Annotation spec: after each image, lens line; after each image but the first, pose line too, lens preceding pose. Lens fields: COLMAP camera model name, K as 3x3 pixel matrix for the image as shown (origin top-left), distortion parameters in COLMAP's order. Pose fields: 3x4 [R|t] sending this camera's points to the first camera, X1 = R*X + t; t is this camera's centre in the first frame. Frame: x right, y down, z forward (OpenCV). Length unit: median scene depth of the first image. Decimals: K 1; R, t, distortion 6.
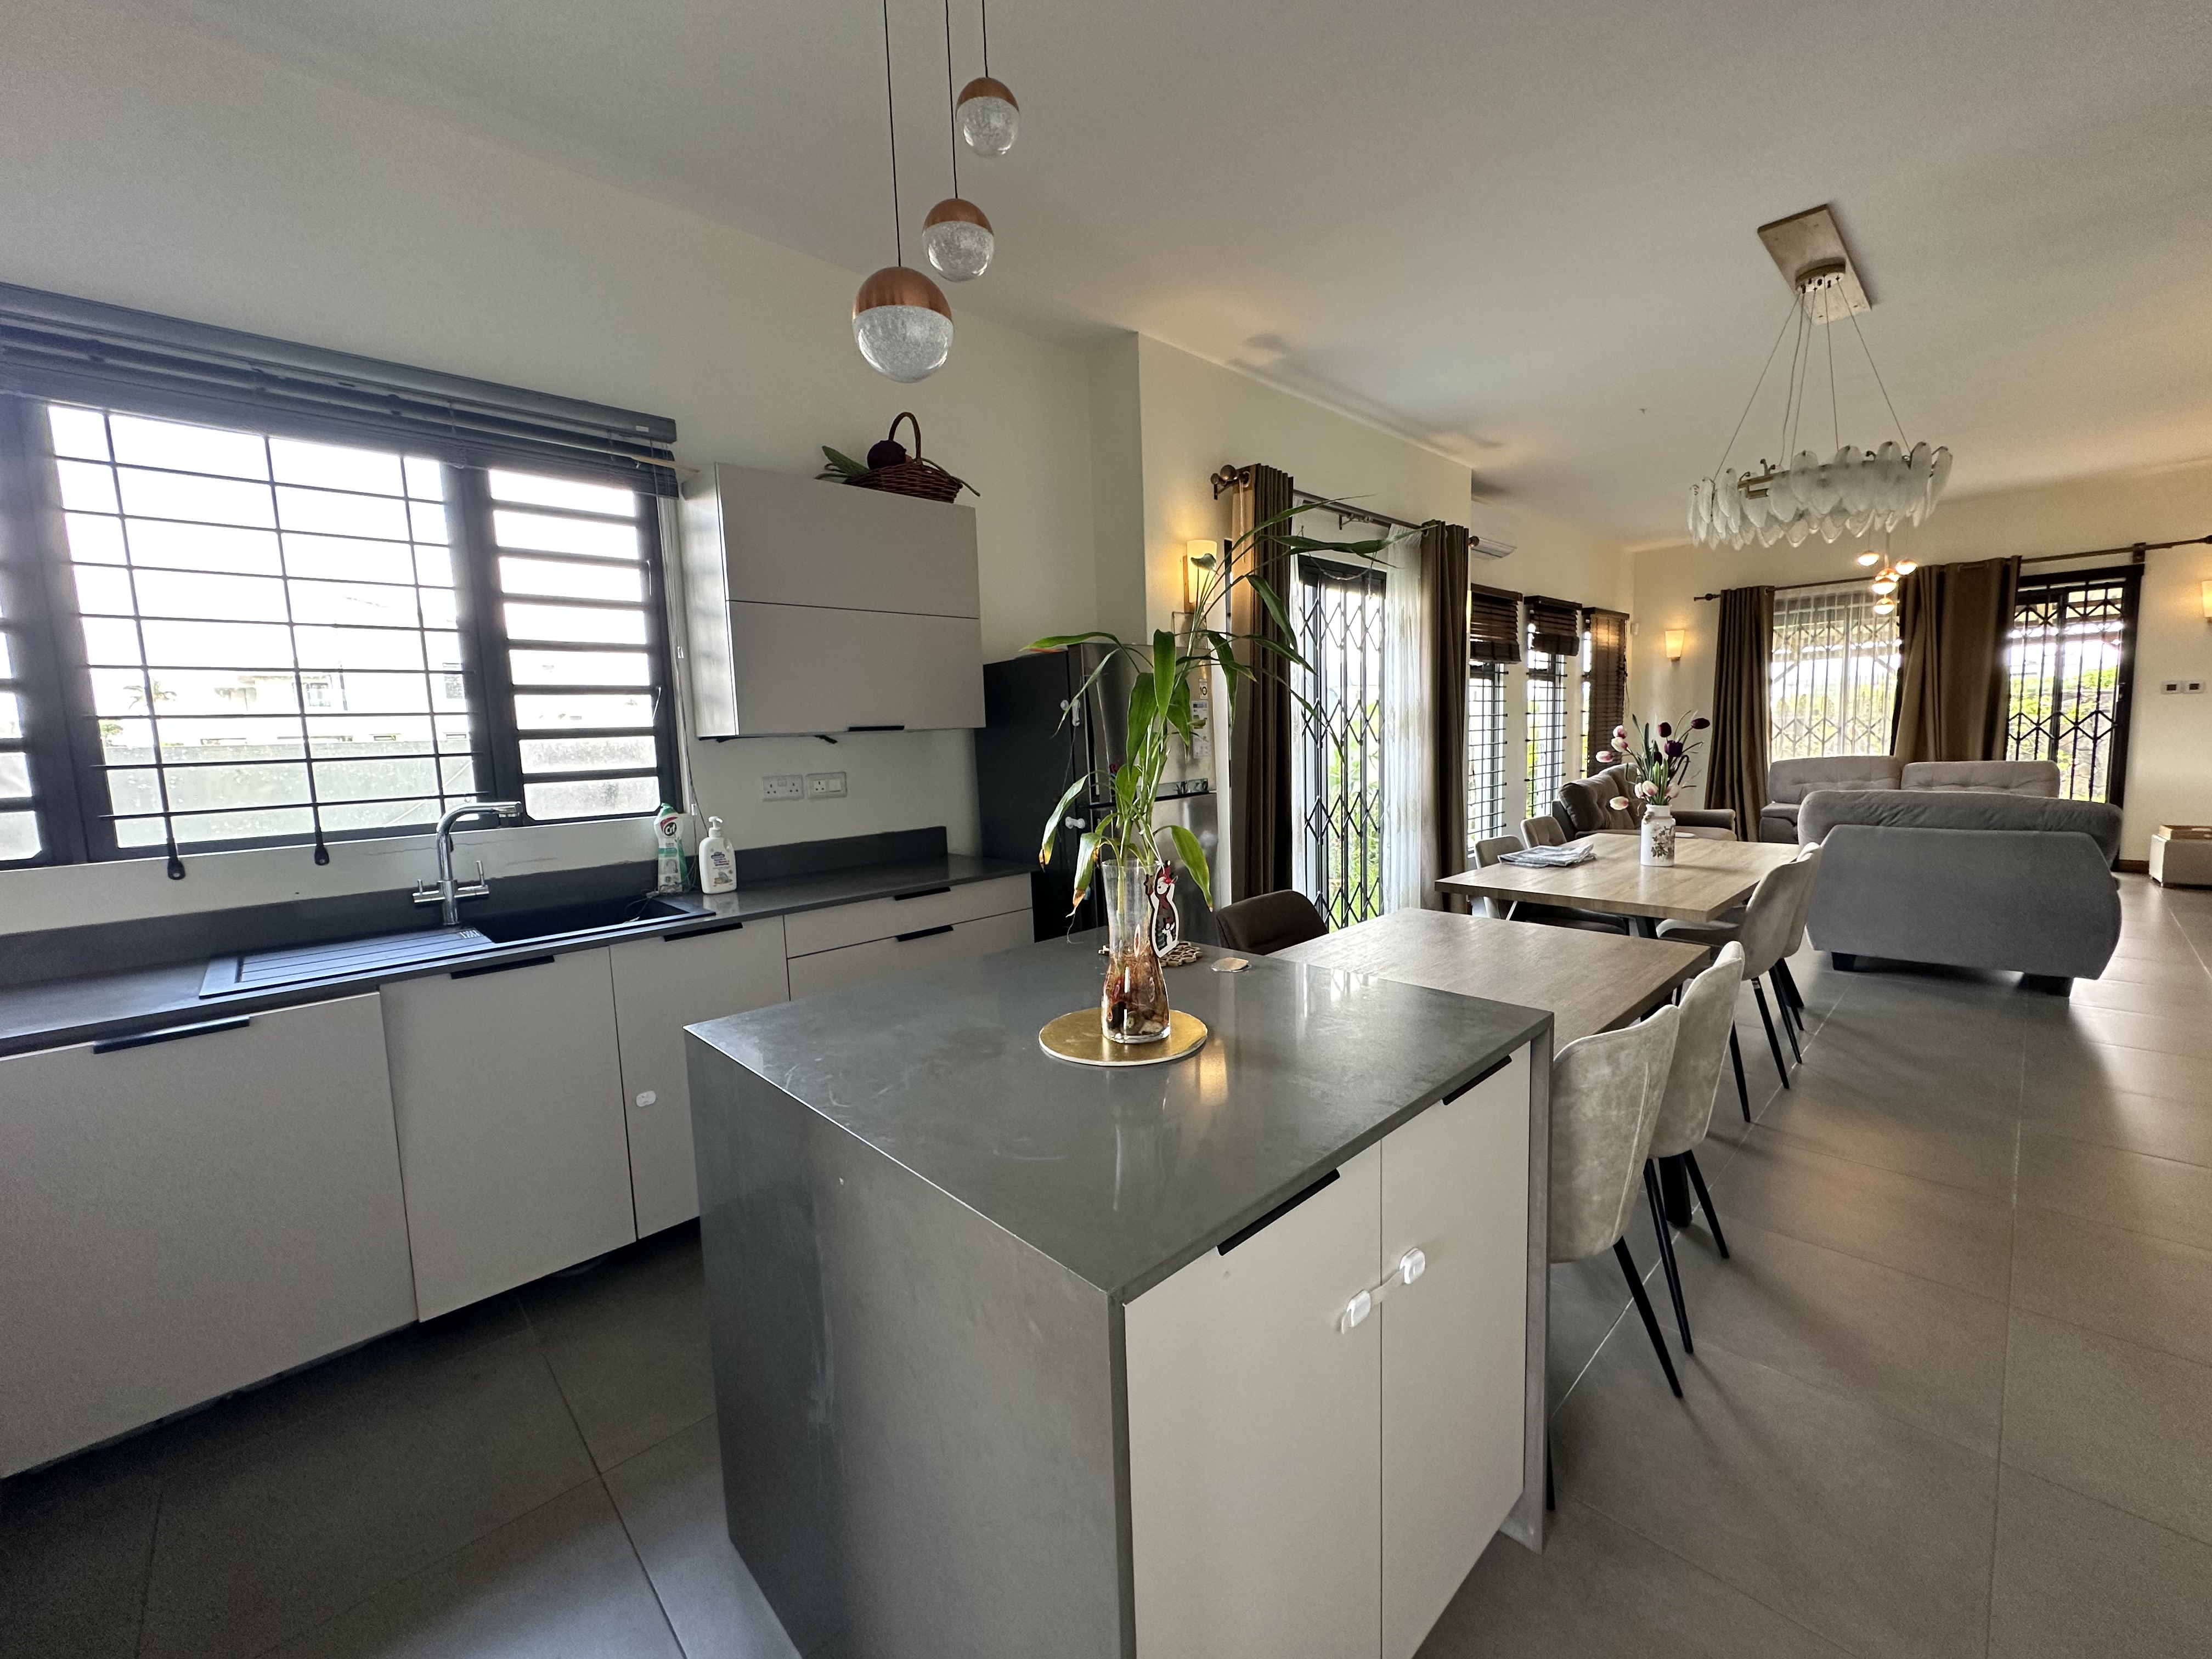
lens RADIAL K [[884.4, 0, 1094.5], [0, 884.4, 825.0], [0, 0, 1]] dist [-0.000479, -0.000043]
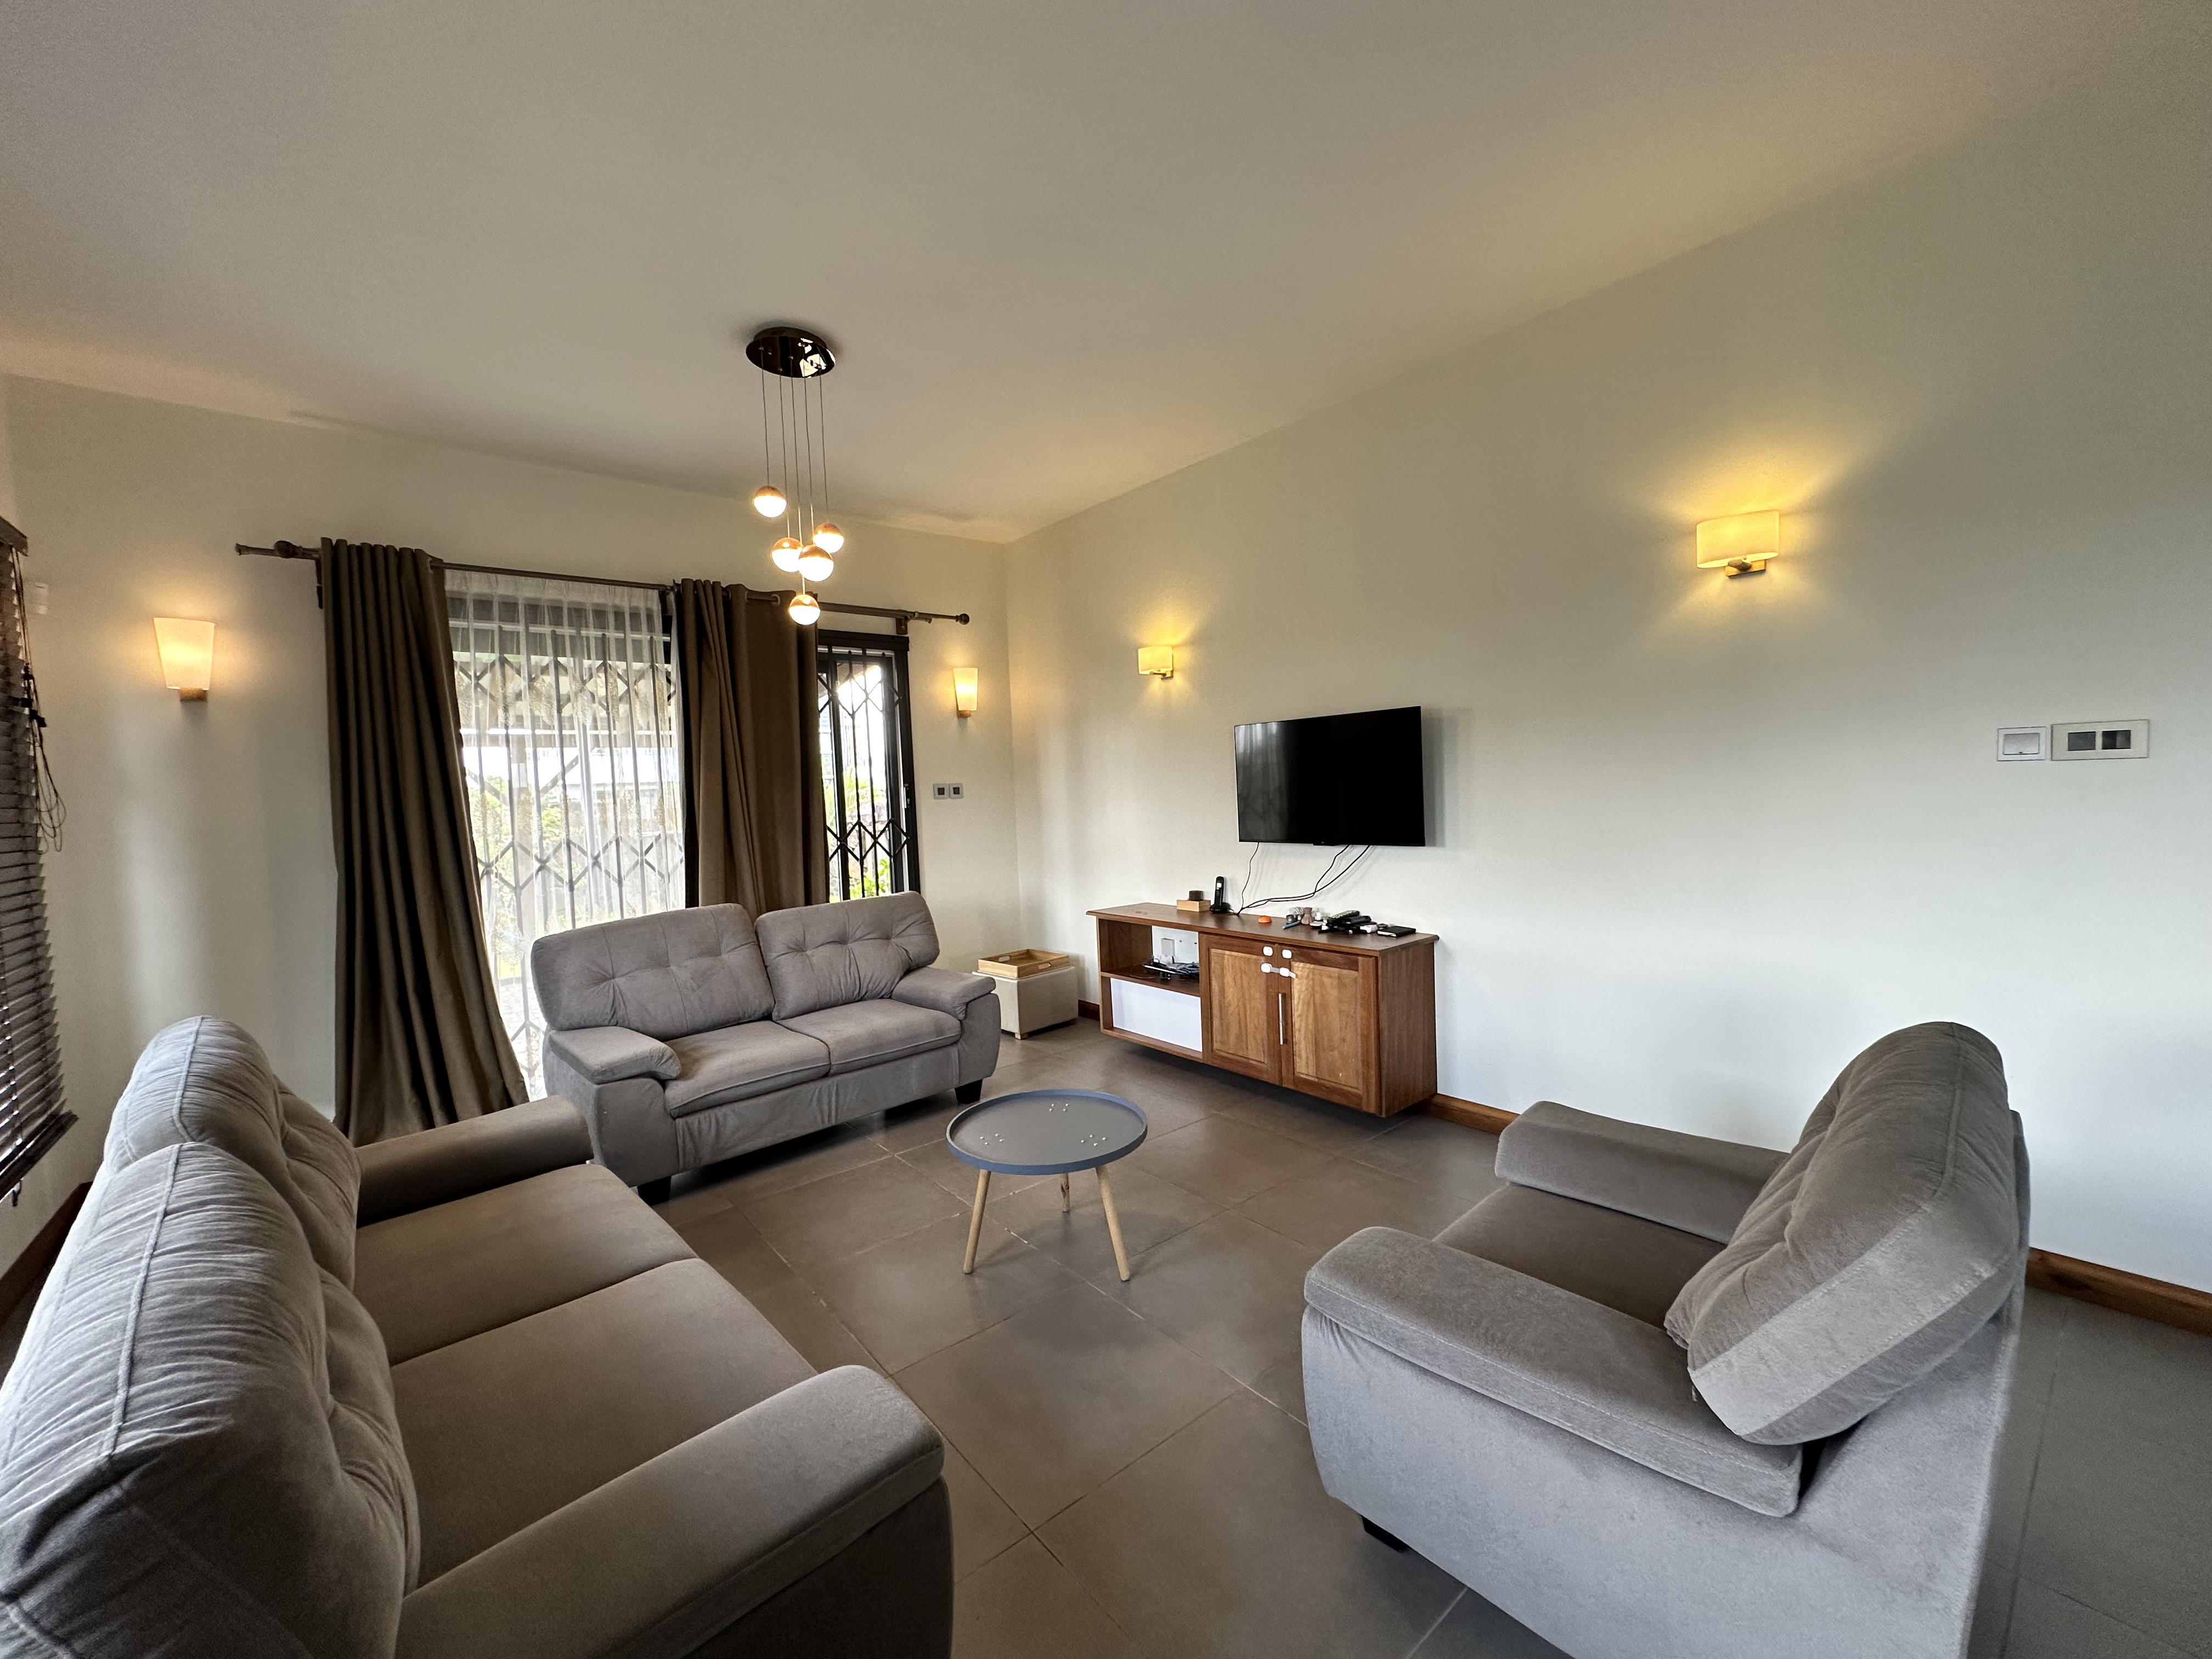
lens RADIAL K [[884.4, 0, 1094.5], [0, 884.4, 825.0], [0, 0, 1]] dist [-0.000479, -0.000043]
pose [[0.062349, -0.008632, 0.998017, 0.332331], [0.144000, 0.989578, -0.000437, -0.084695], [-0.987612, 0.143742, 0.062942, 0.665892]]
